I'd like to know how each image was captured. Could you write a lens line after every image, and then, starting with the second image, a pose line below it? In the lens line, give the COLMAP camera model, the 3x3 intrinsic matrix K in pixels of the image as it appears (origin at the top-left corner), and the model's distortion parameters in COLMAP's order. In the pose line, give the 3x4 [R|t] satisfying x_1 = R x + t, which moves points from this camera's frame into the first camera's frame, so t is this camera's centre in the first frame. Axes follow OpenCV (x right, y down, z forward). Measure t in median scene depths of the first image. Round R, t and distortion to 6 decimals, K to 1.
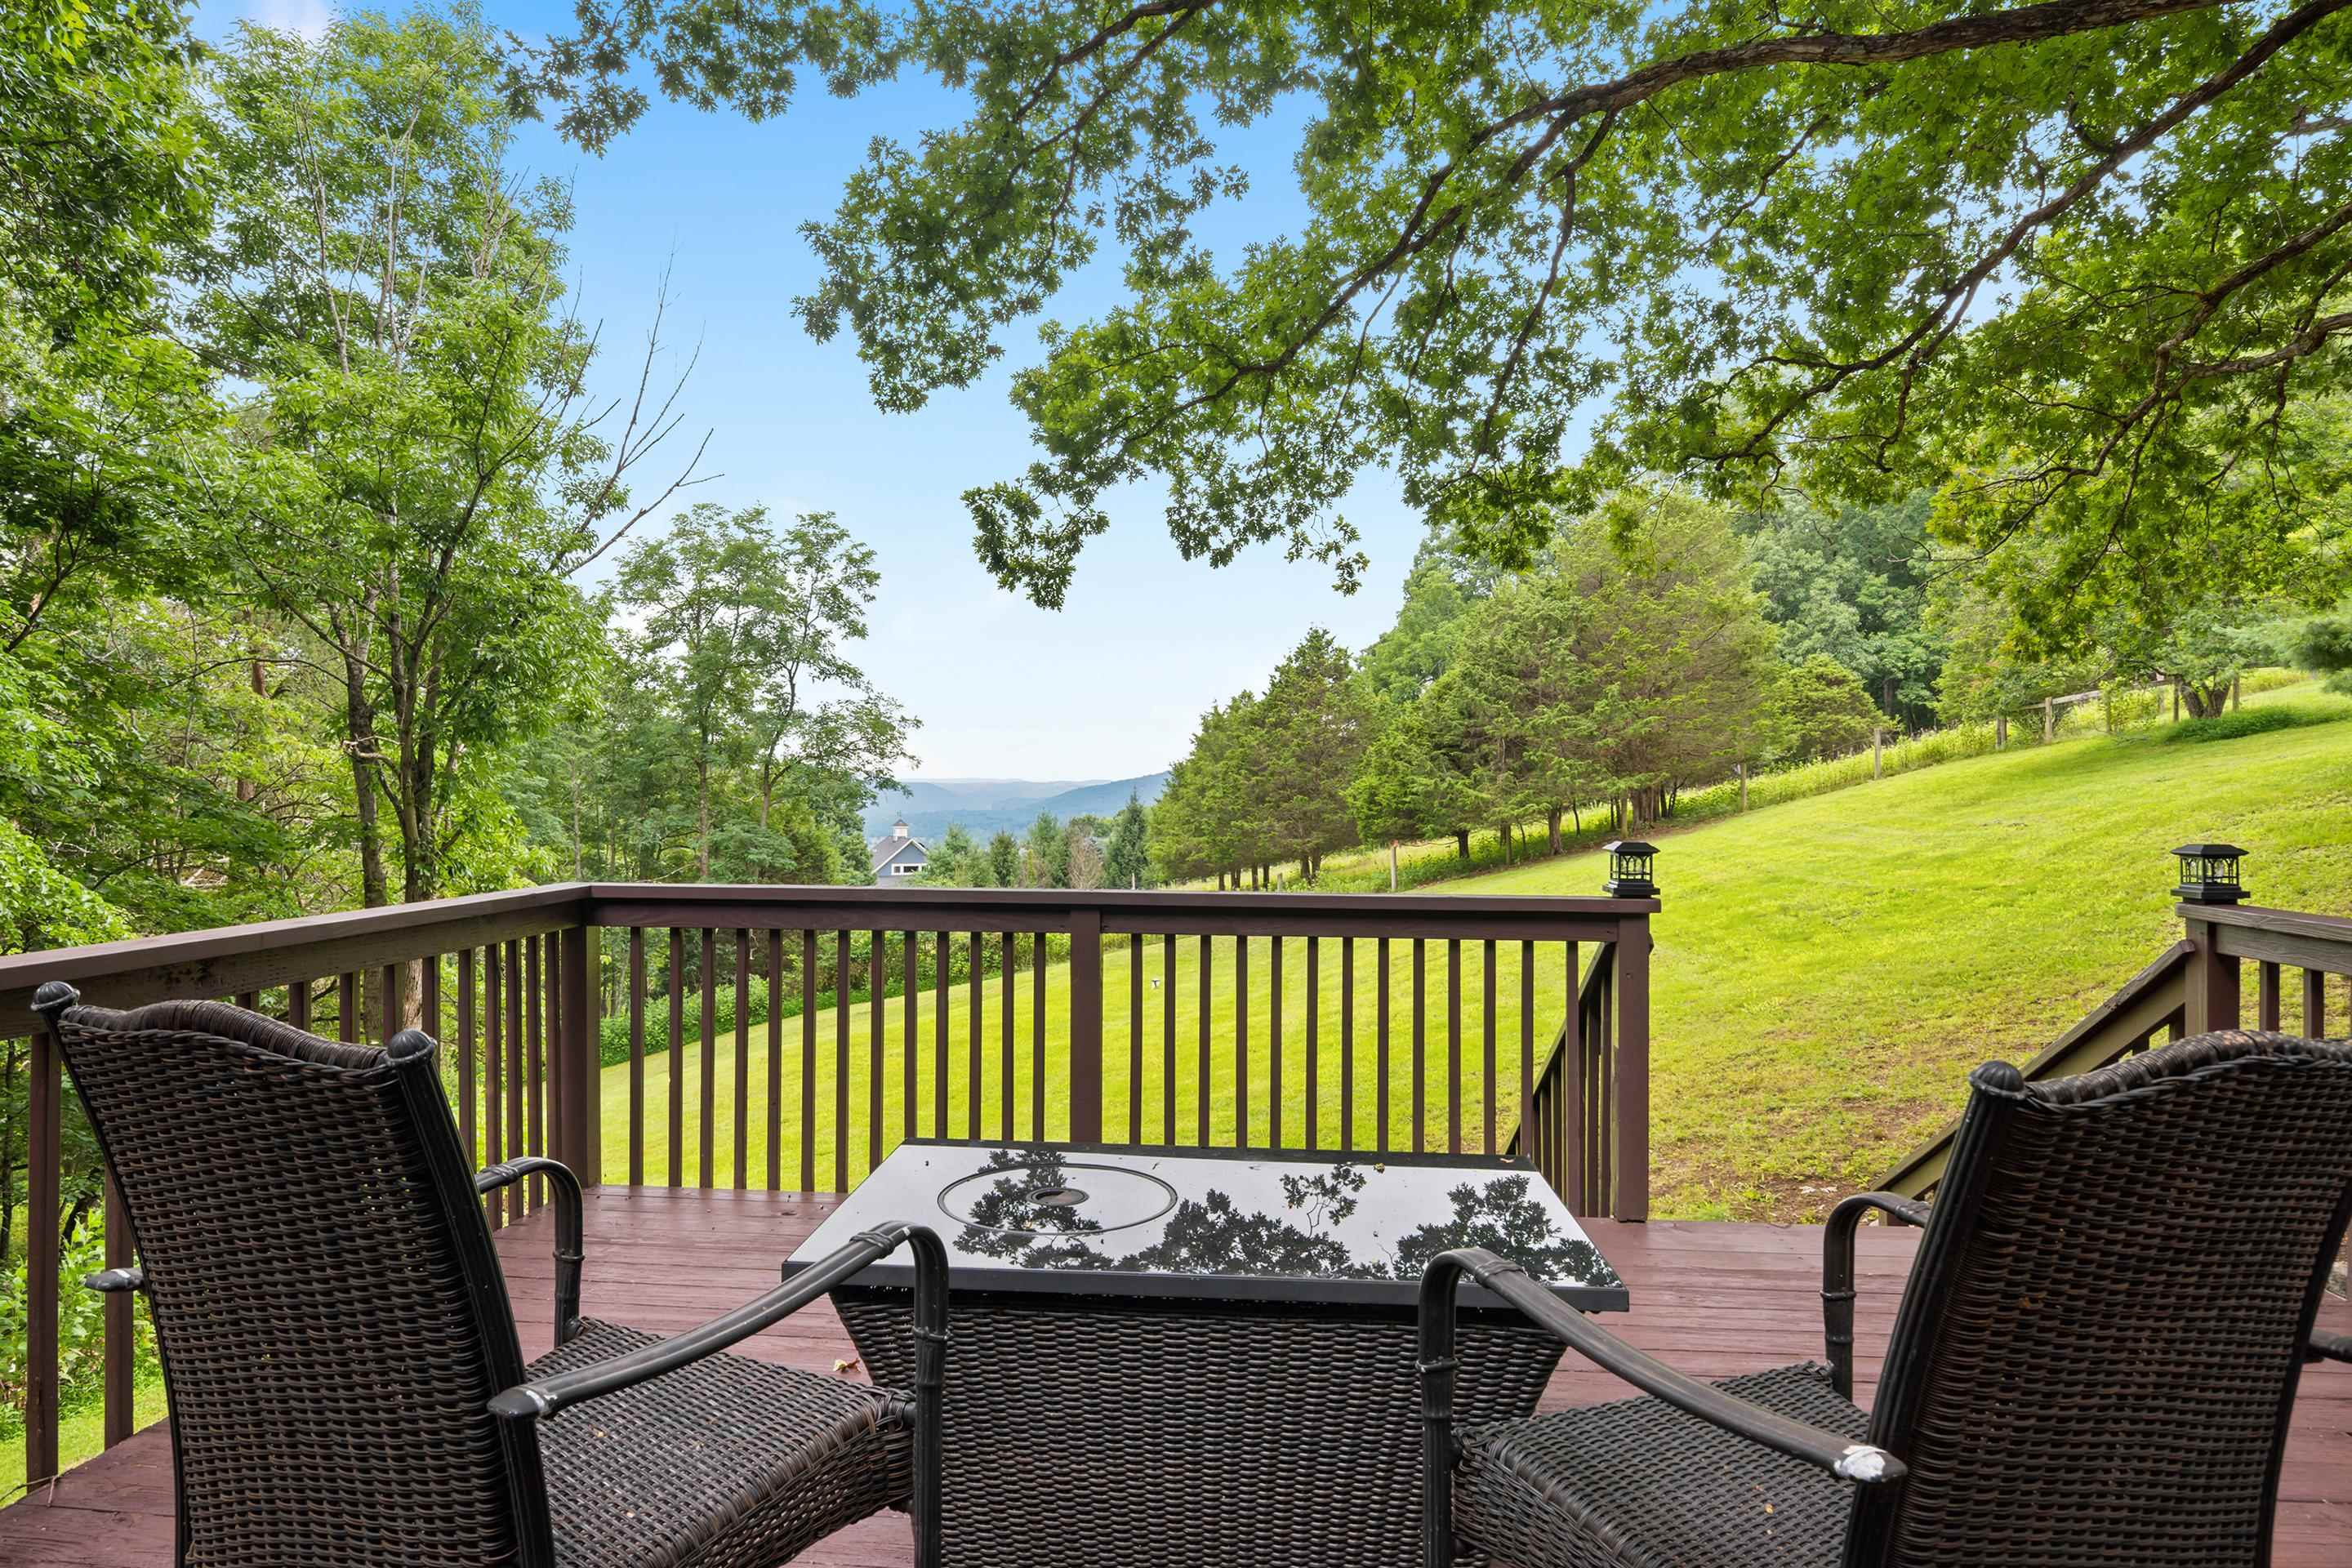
lens RADIAL K [[1362.1, 0, 1170.0], [0, 1362.1, 773.5], [0, 0, 1]] dist [-0.009570, -0.005235]
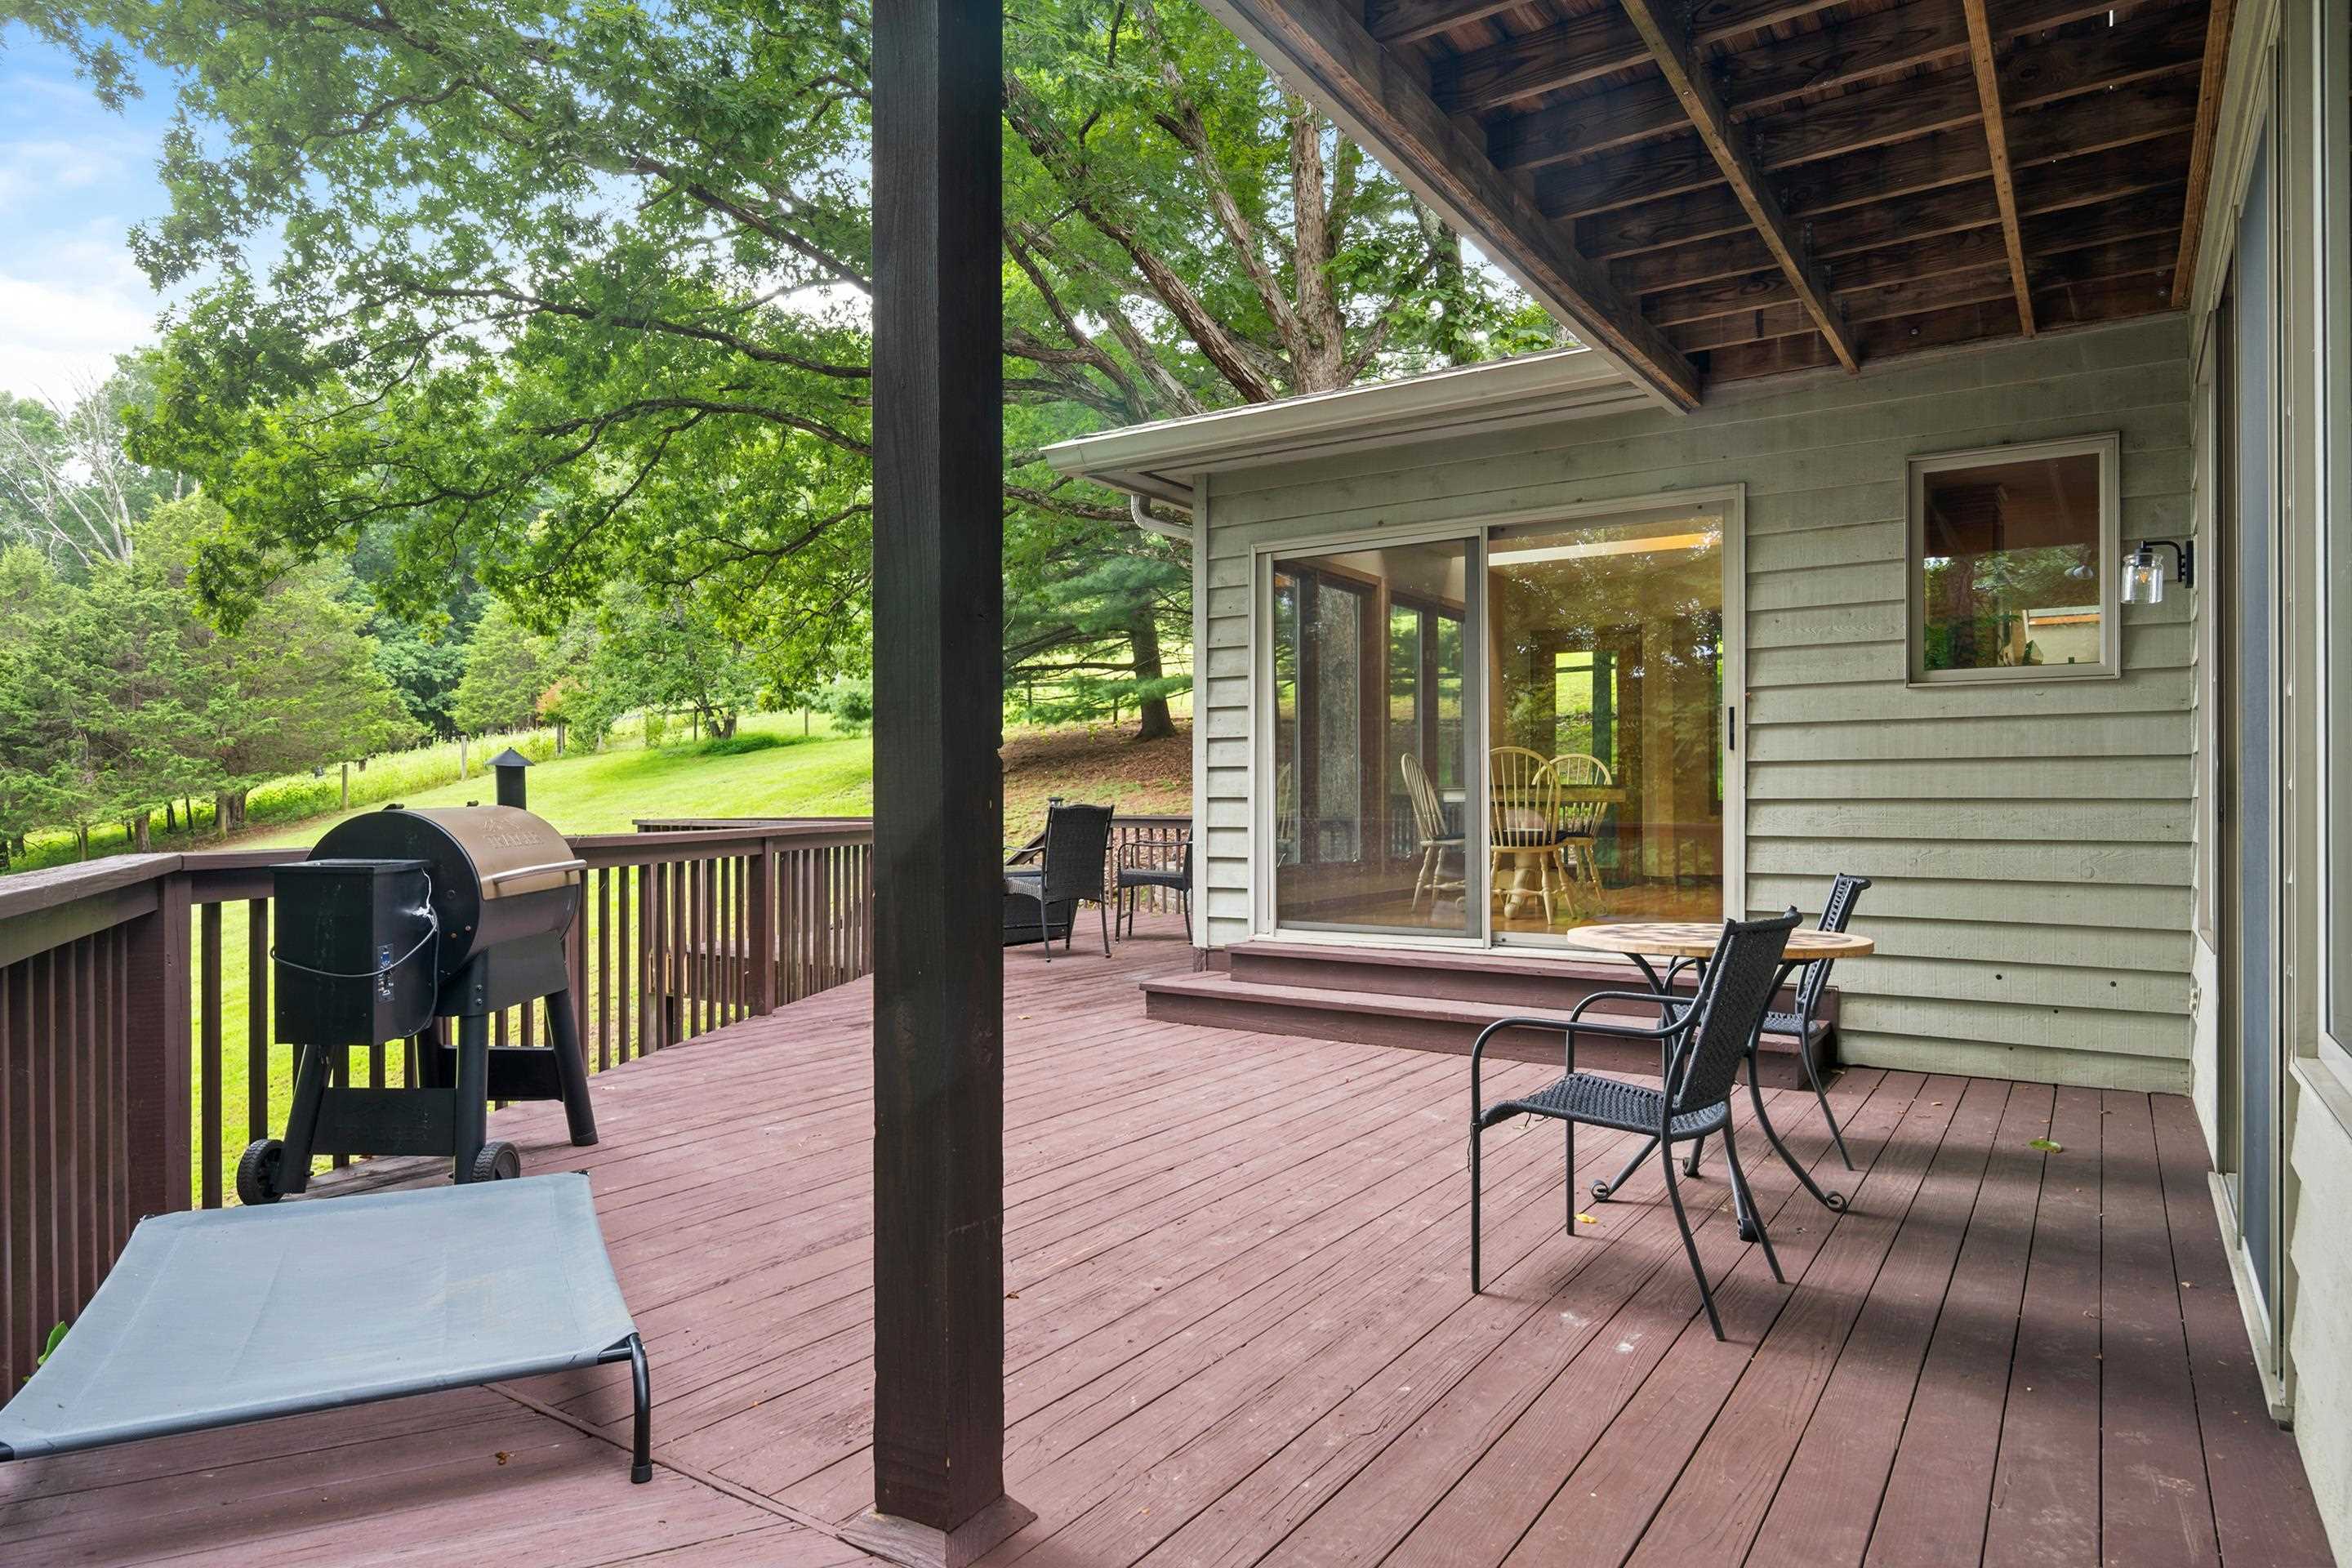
lens RADIAL K [[1377.7, 0, 1173.1], [0, 1377.7, 787.1], [0, 0, 1]] dist [-0.003144, -0.000508]
pose [[0.484646, 0.000864, 0.874710, -0.247905], [-0.008373, 0.999958, 0.003651, 0.001307], [-0.874670, -0.009093, 0.484633, -0.111556]]
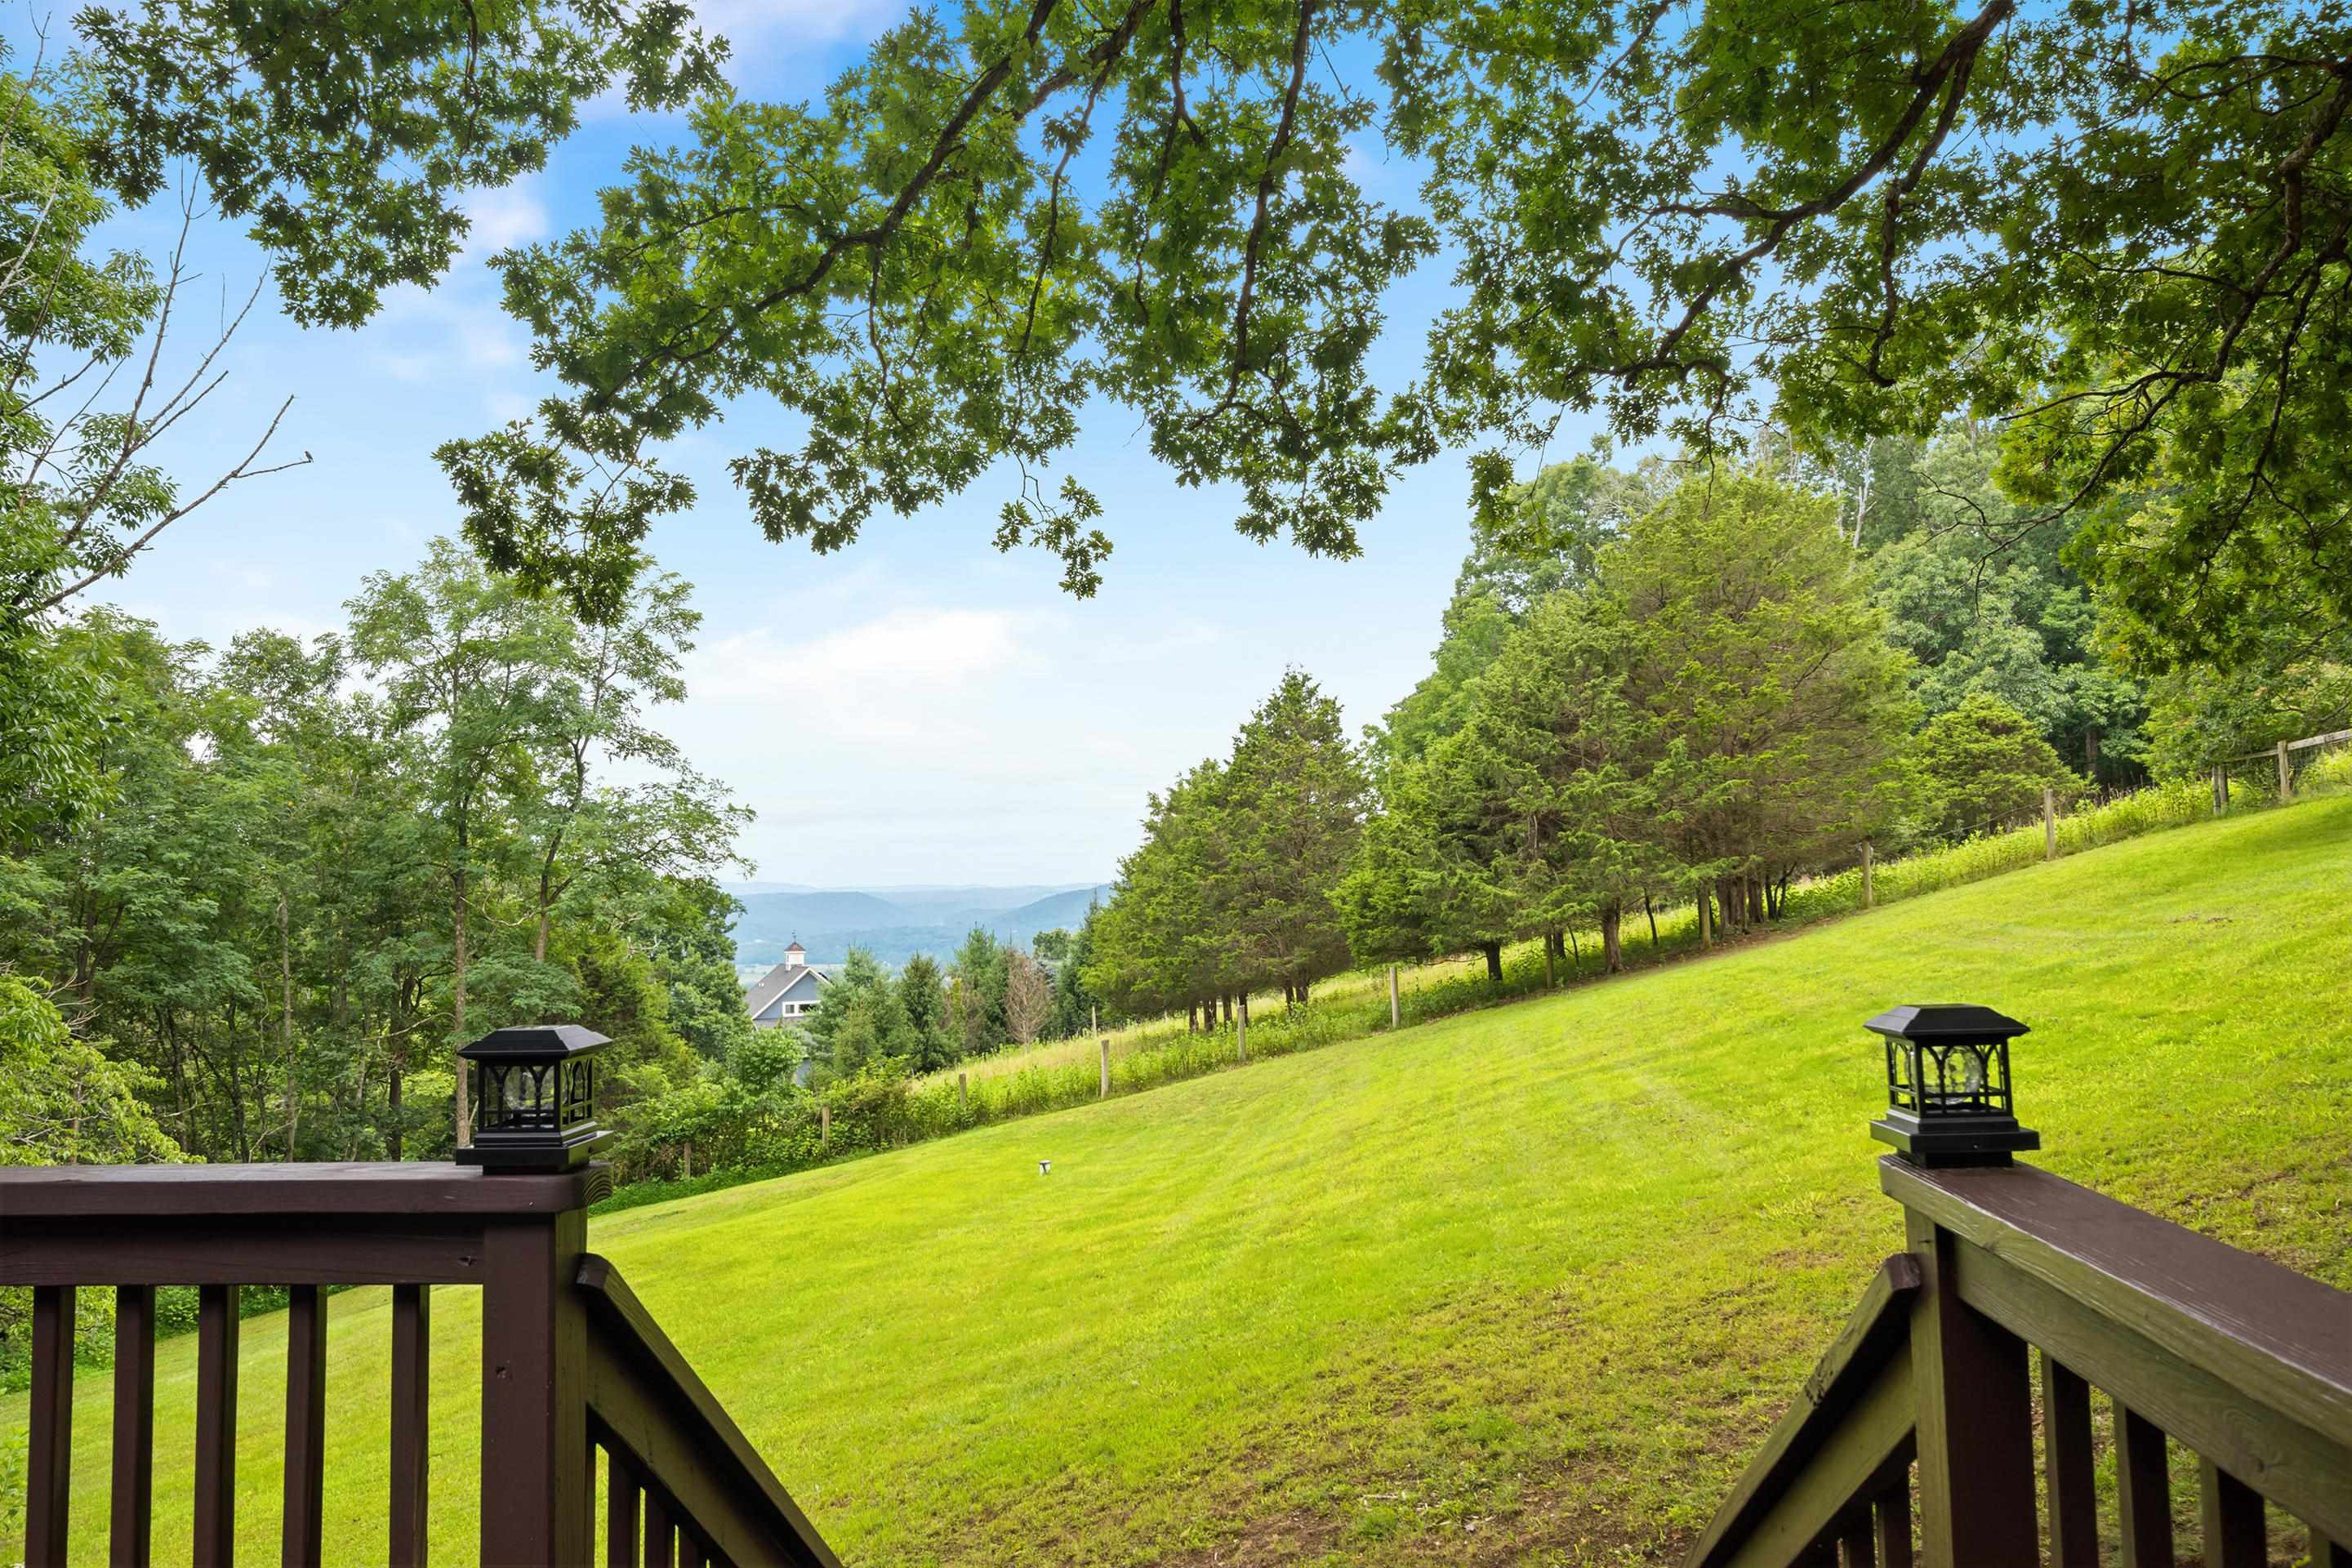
lens RADIAL K [[1773.6, 0, 1169.0], [0, 1773.6, 767.7], [0, 0, 1]] dist [0.012115, 0.011599]
pose [[0.999725, -0.023454, -0.000714, 0.056916], [0.023370, 0.997963, -0.059369, 0.000940], [0.002105, 0.059336, 0.998236, 0.050450]]
